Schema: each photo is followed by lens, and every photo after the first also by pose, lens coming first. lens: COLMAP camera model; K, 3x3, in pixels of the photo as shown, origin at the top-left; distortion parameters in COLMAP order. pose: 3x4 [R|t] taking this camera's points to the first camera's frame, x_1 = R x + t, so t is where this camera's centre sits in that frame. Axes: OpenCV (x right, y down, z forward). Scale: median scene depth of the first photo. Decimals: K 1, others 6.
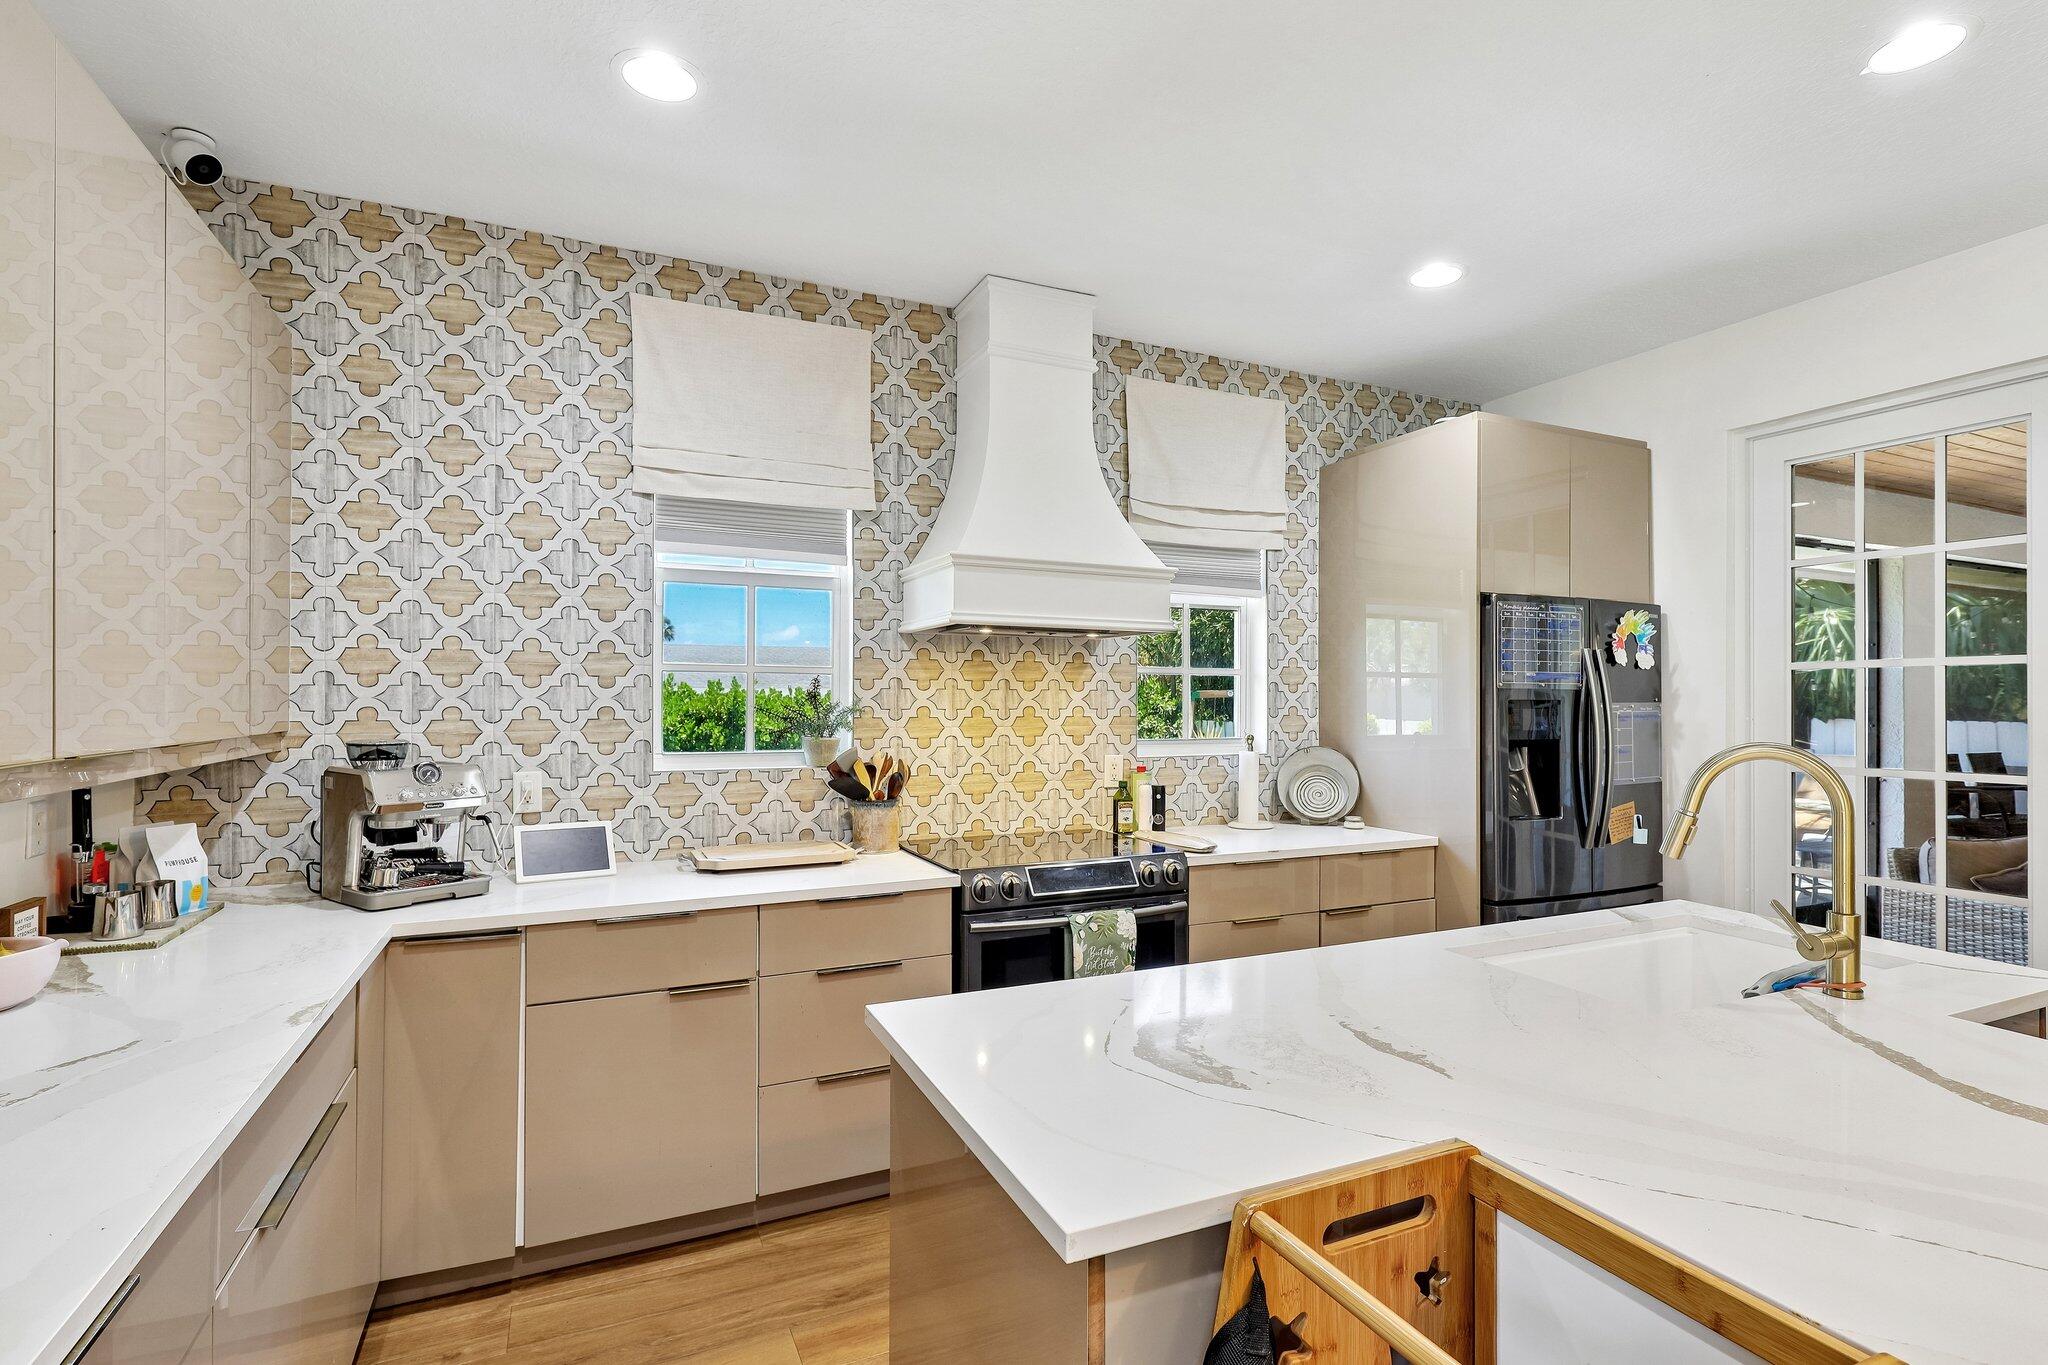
lens RADIAL K [[976.2, 0, 1034.3], [0, 976.2, 693.2], [0, 0, 1]] dist [-0.002667, 0.000030]
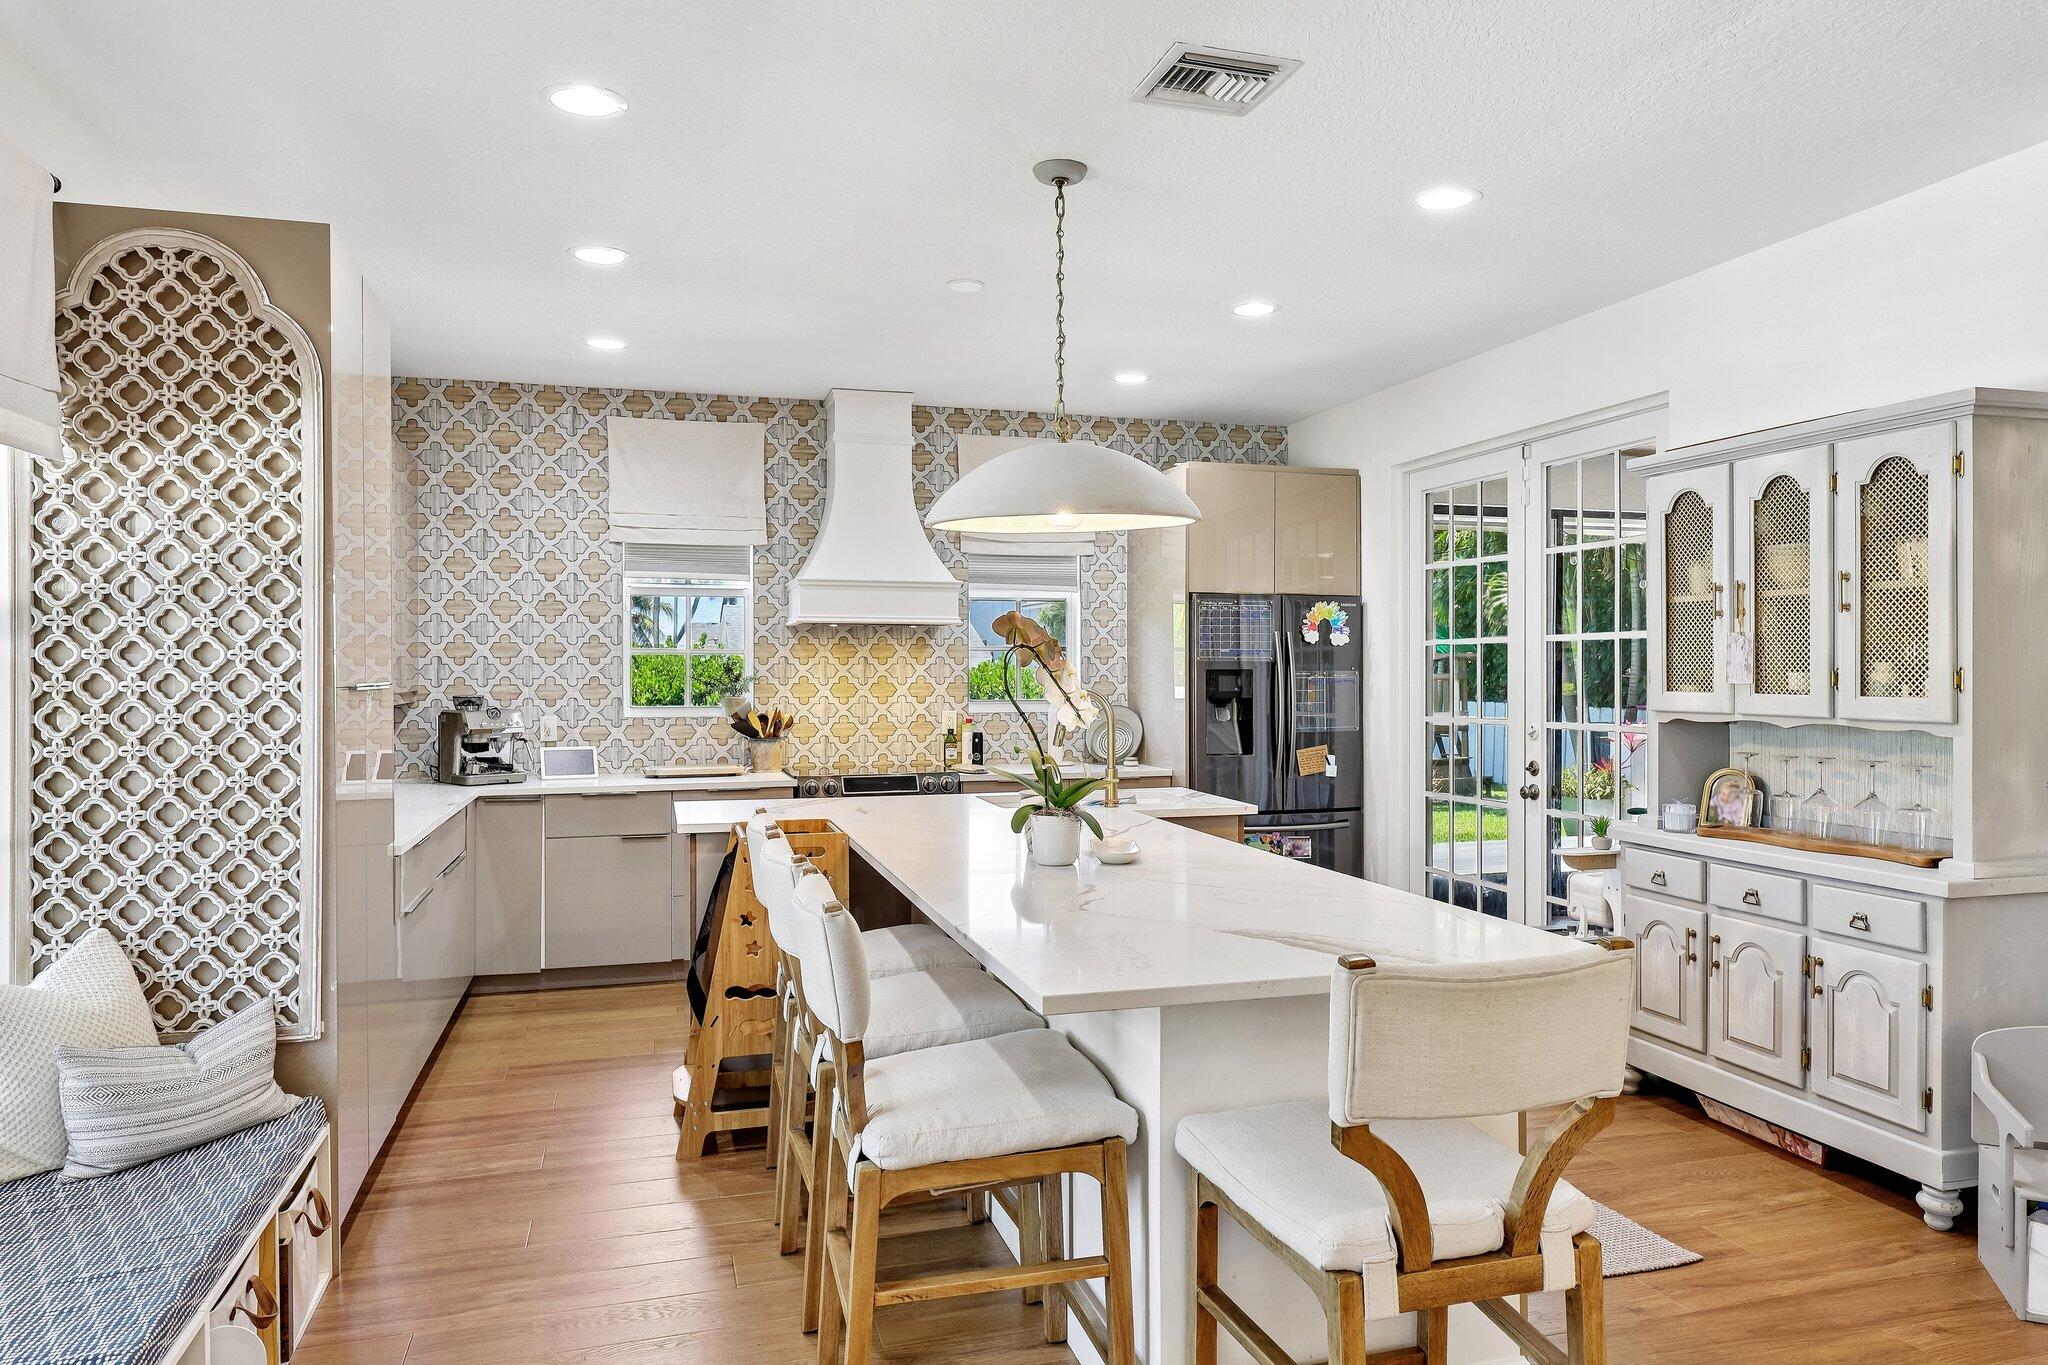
lens RADIAL K [[1326.7, 0, 1031.1], [0, 1326.7, 673.5], [0, 0, 1]] dist [-0.000710, -0.001079]
pose [[0.988490, -0.004509, -0.151221, 0.568687], [0.005646, 0.999959, 0.007088, -0.002487], [0.151182, -0.007860, 0.988475, -0.990974]]
